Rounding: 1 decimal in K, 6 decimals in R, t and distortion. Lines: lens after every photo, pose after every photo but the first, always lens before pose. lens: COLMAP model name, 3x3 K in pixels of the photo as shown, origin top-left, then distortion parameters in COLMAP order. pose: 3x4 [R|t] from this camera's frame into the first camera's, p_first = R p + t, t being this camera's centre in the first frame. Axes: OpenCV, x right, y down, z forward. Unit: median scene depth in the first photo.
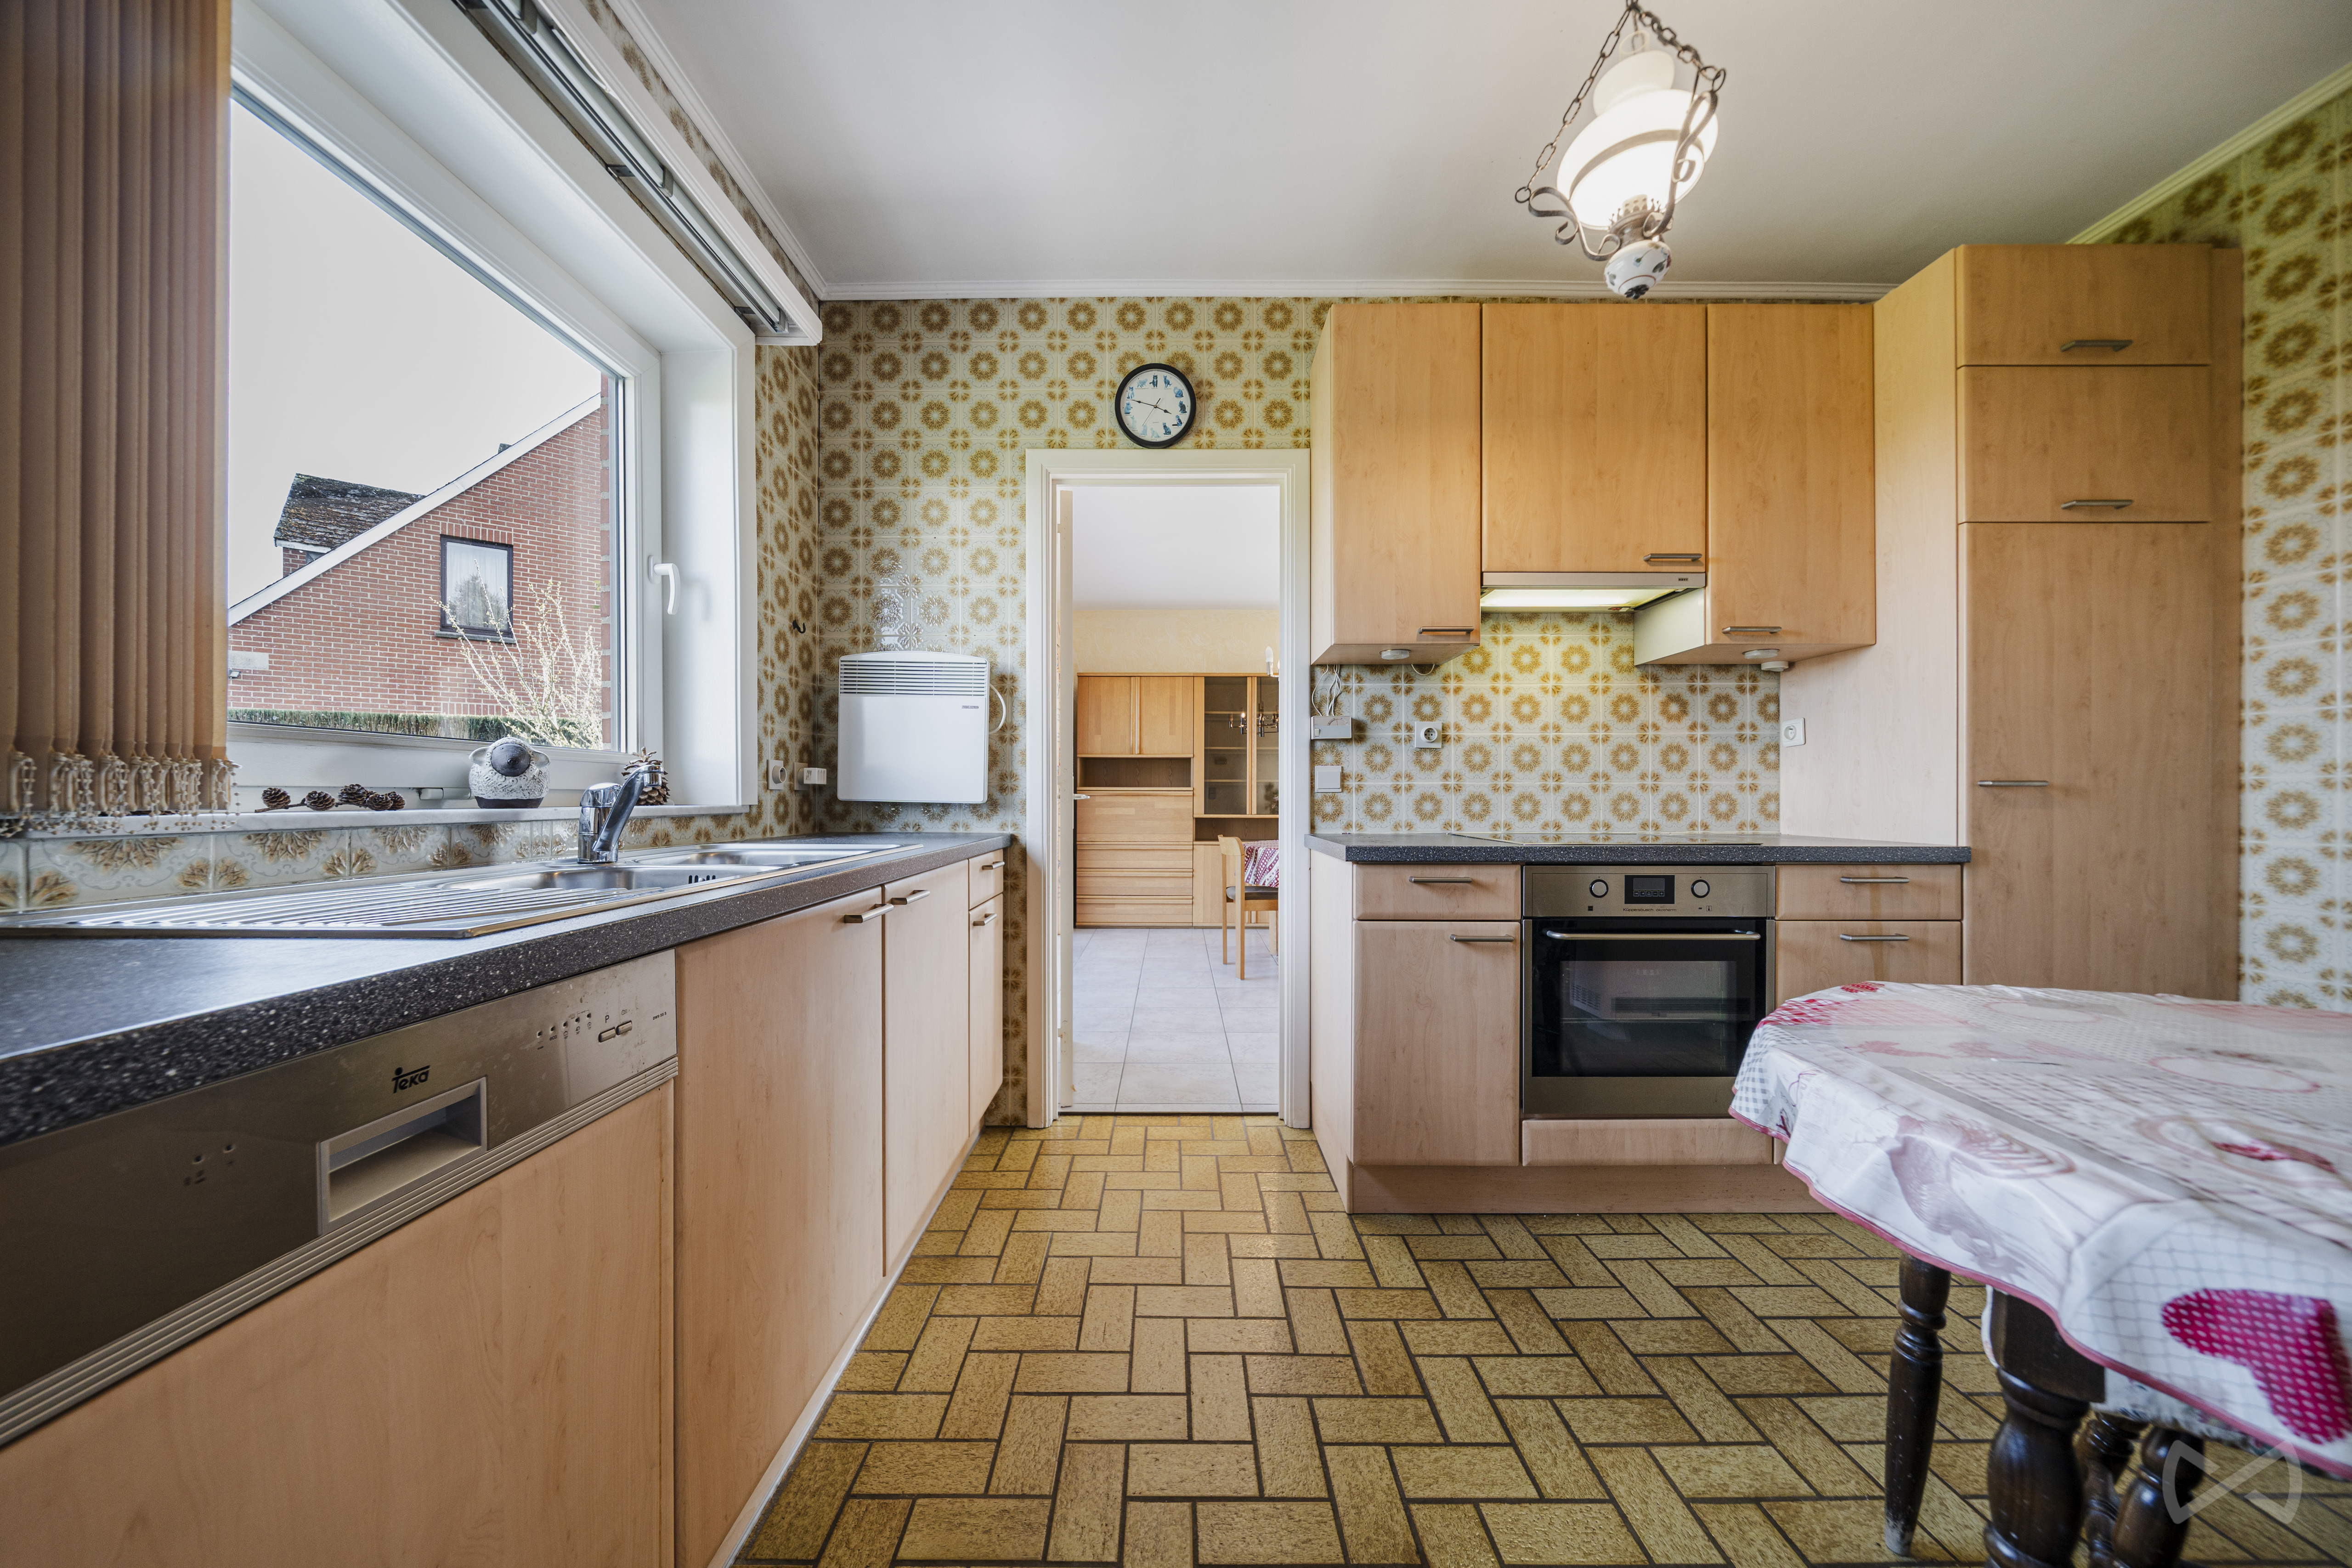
lens RADIAL K [[803.3, 0, 1166.8], [0, 803.3, 793.7], [0, 0, 1]] dist [-0.002685, -0.000199]
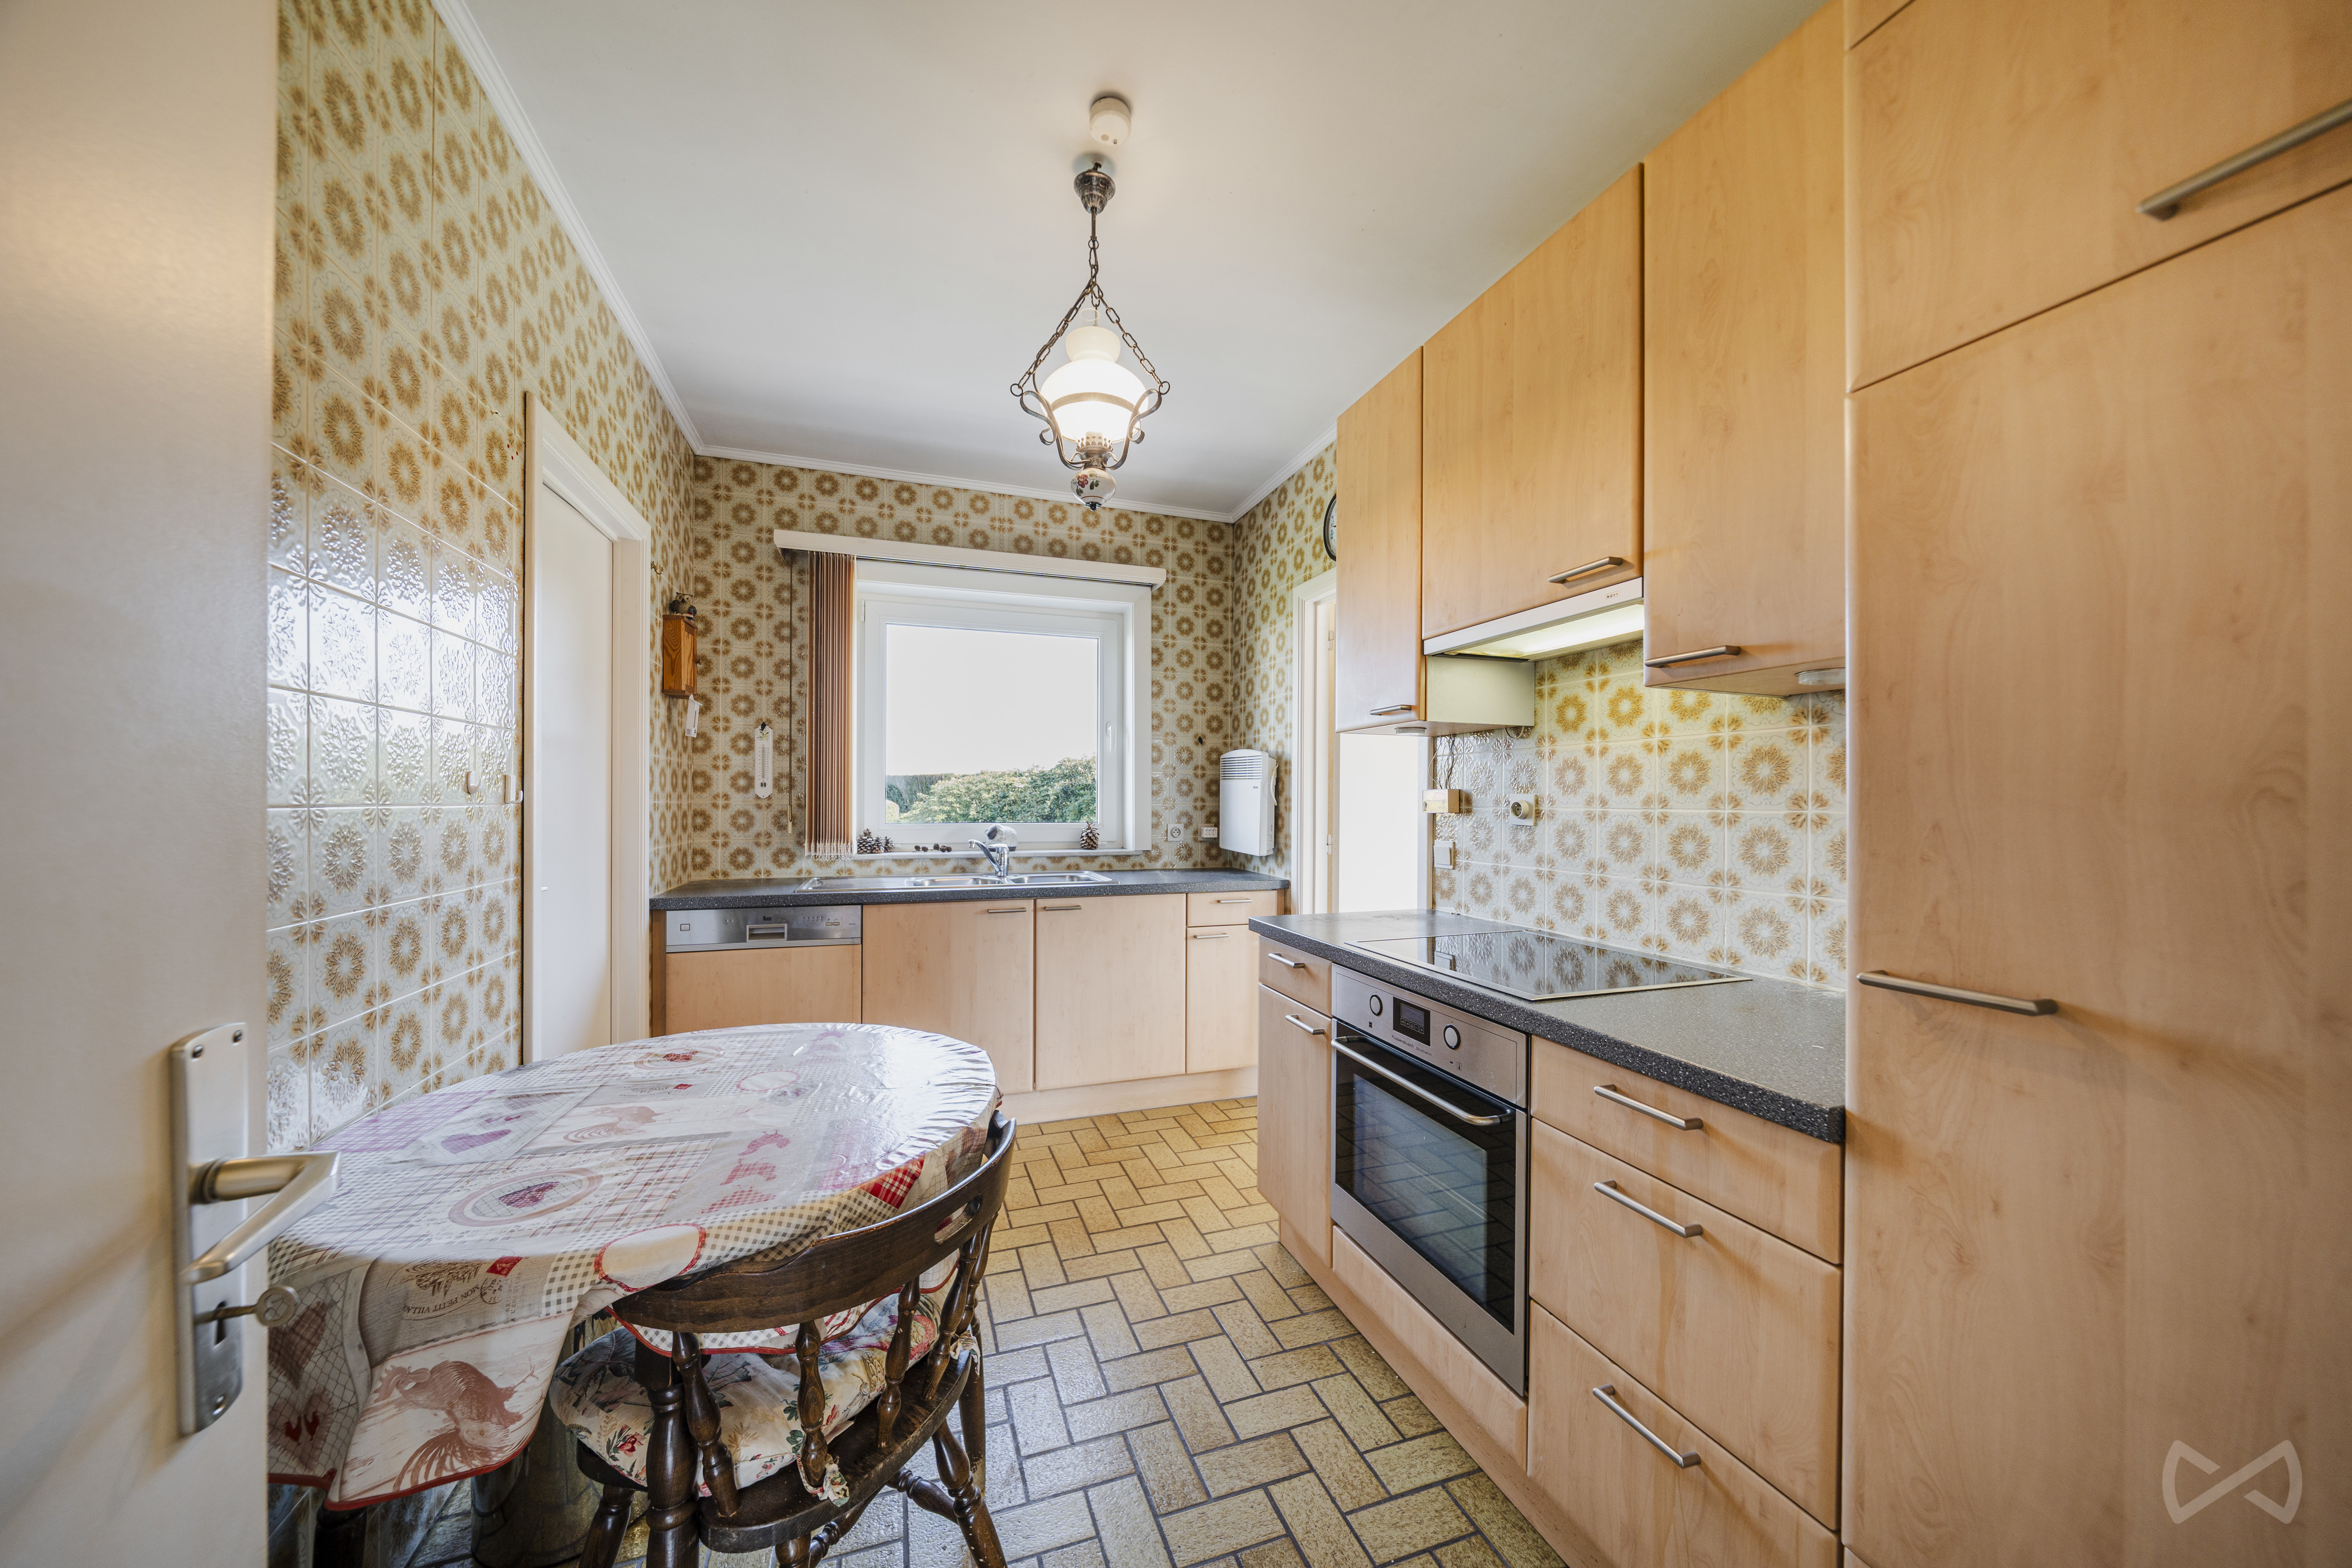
lens RADIAL K [[803.3, 0, 1166.8], [0, 803.3, 793.7], [0, 0, 1]] dist [-0.002685, -0.000199]
pose [[0.329981, -0.005464, -0.943972, 0.995375], [-0.002275, 0.999976, -0.006584, -0.083478], [0.943985, 0.004320, 0.329960, 0.371516]]
